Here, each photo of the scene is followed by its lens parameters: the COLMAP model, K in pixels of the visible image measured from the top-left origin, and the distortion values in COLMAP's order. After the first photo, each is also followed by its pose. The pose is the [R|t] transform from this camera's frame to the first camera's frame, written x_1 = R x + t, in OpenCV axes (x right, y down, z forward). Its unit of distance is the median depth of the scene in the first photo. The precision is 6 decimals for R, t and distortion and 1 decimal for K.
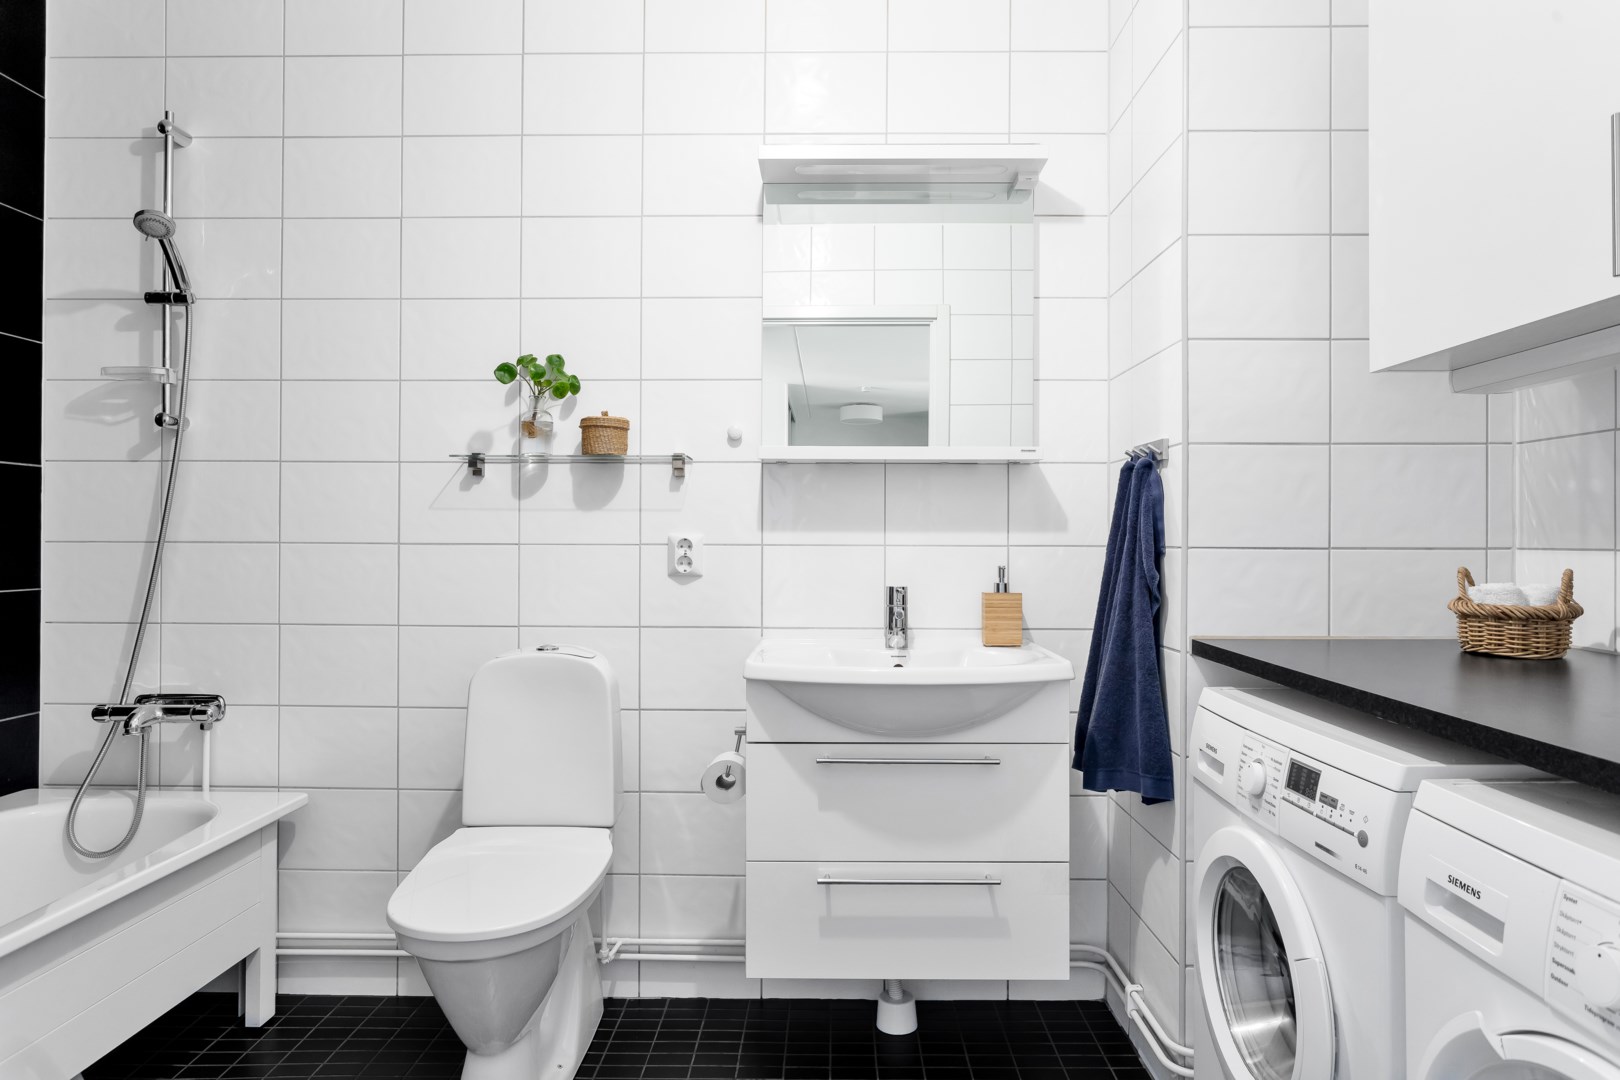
lens RADIAL K [[938.7, 0, 810.0], [0, 938.7, 540.0], [0, 0, 1]] dist [-0.004050, 0.002401]
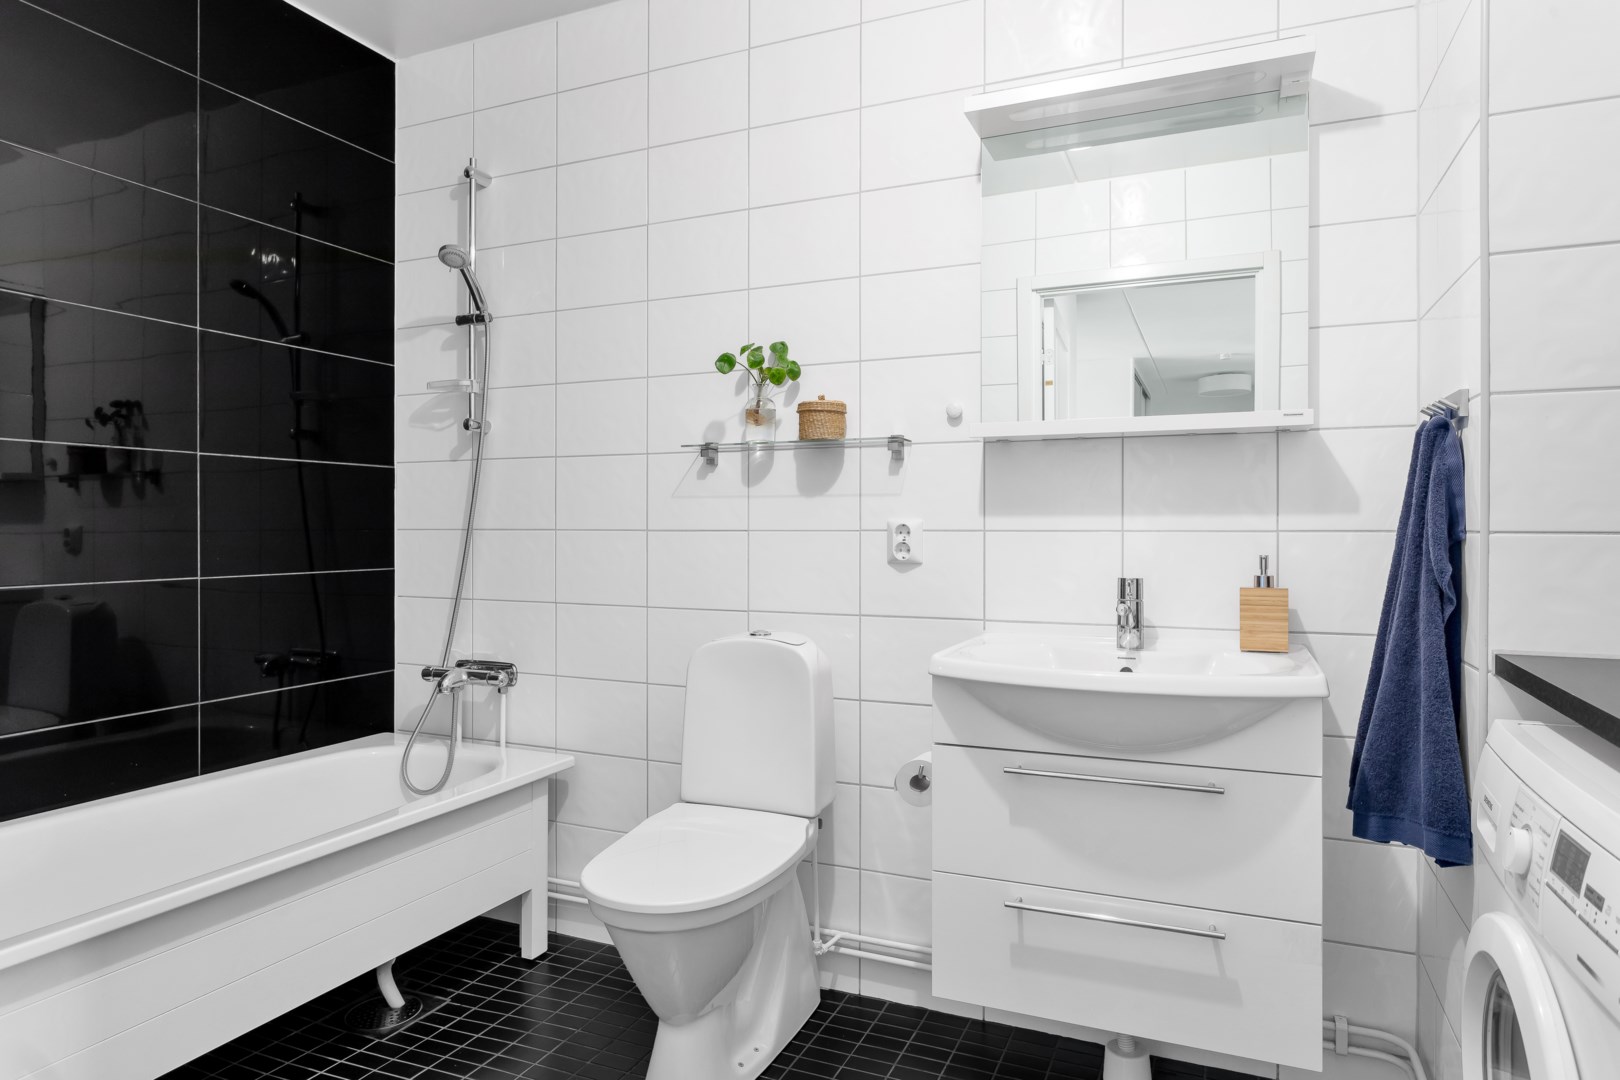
lens RADIAL K [[948.1, 0, 815.0], [0, 948.1, 532.3], [0, 0, 1]] dist [-0.010726, 0.004219]
pose [[0.925175, -0.001937, -0.379535, 0.154523], [0.003759, 0.999985, 0.004060, 0.002557], [0.379522, -0.005182, 0.925168, 0.077451]]
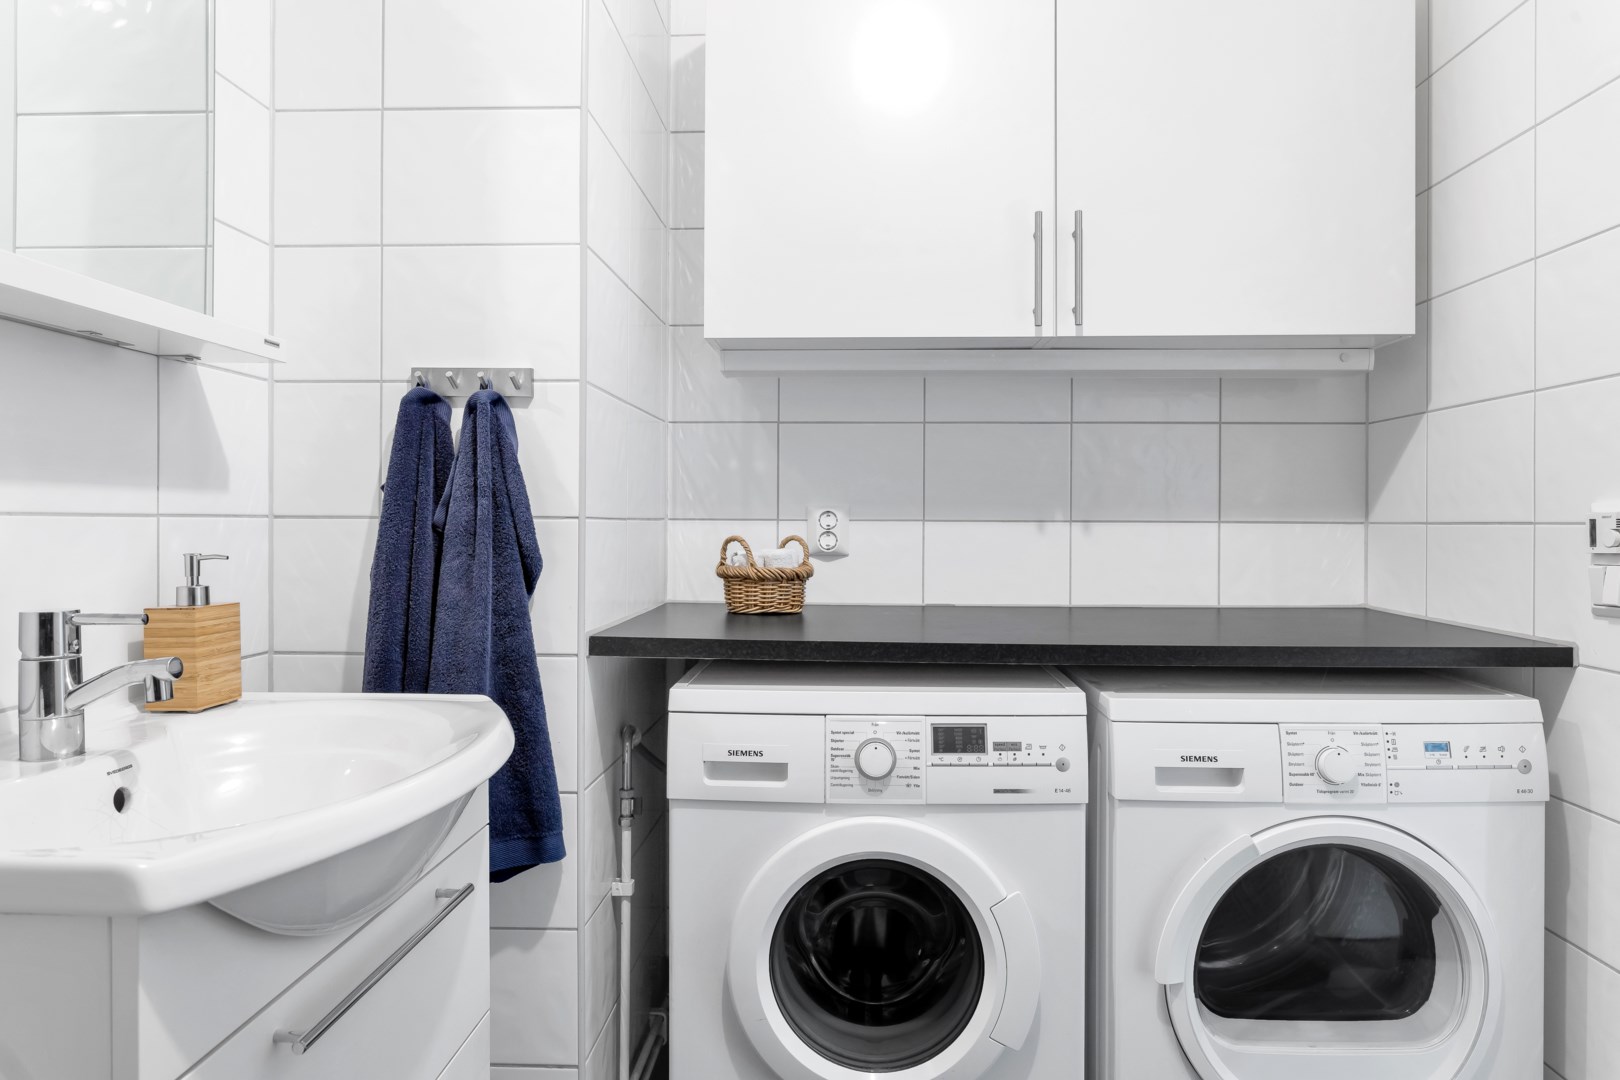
lens RADIAL K [[1032.5, 0, 806.8], [0, 1032.5, 565.3], [0, 0, 1]] dist [-0.008609, 0.003569]
pose [[0.026734, -0.041718, 0.998772, -0.350416], [-0.003891, 0.999117, 0.041836, 0.009101], [-0.999635, -0.005005, 0.026549, 0.649214]]
